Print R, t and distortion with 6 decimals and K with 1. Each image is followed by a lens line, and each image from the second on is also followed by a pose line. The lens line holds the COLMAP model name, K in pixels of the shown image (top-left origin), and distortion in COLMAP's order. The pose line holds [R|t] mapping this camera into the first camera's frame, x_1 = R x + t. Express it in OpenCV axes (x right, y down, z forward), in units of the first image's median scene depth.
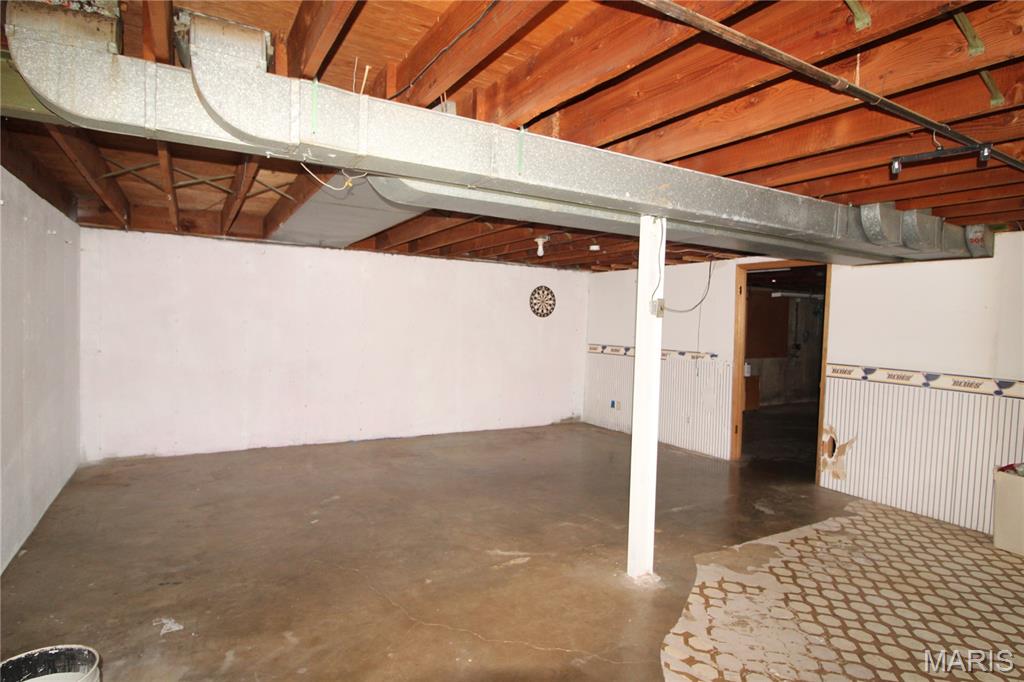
lens RADIAL K [[563.8, 0, 512.9], [0, 563.8, 343.8], [0, 0, 1]] dist [-0.001890, -0.000240]
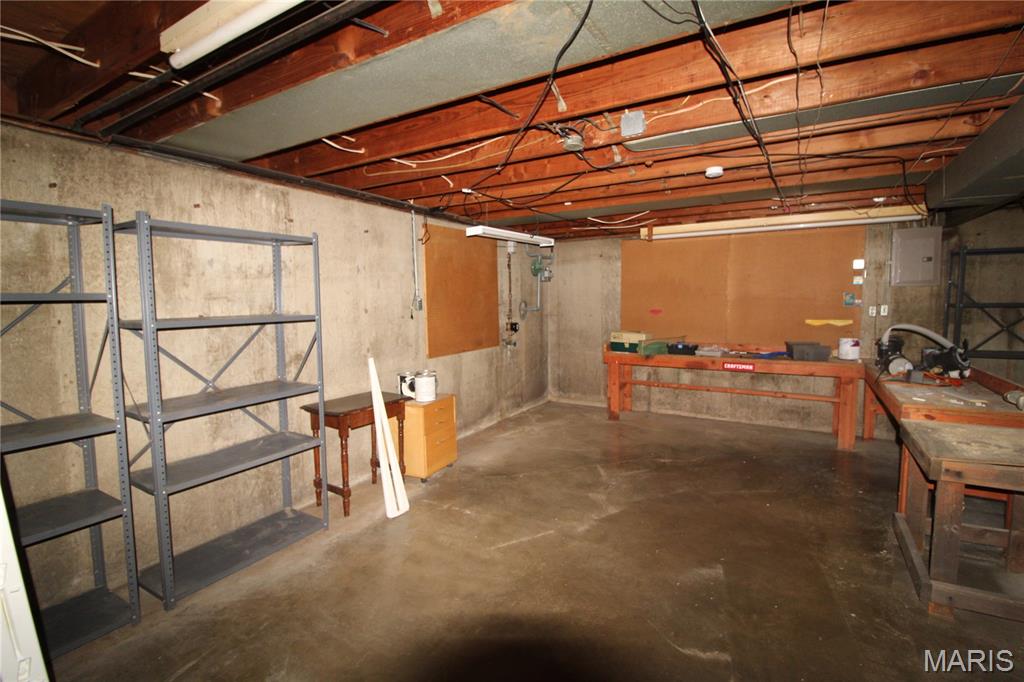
lens RADIAL K [[476.0, 0, 512.2], [0, 476.0, 338.2], [0, 0, 1]] dist [-0.004900, -0.005833]
pose [[0.878213, -0.076416, 0.472125, 0.261679], [0.057765, 0.996874, 0.053899, -0.010461], [-0.474768, -0.020062, 0.879882, 0.550752]]
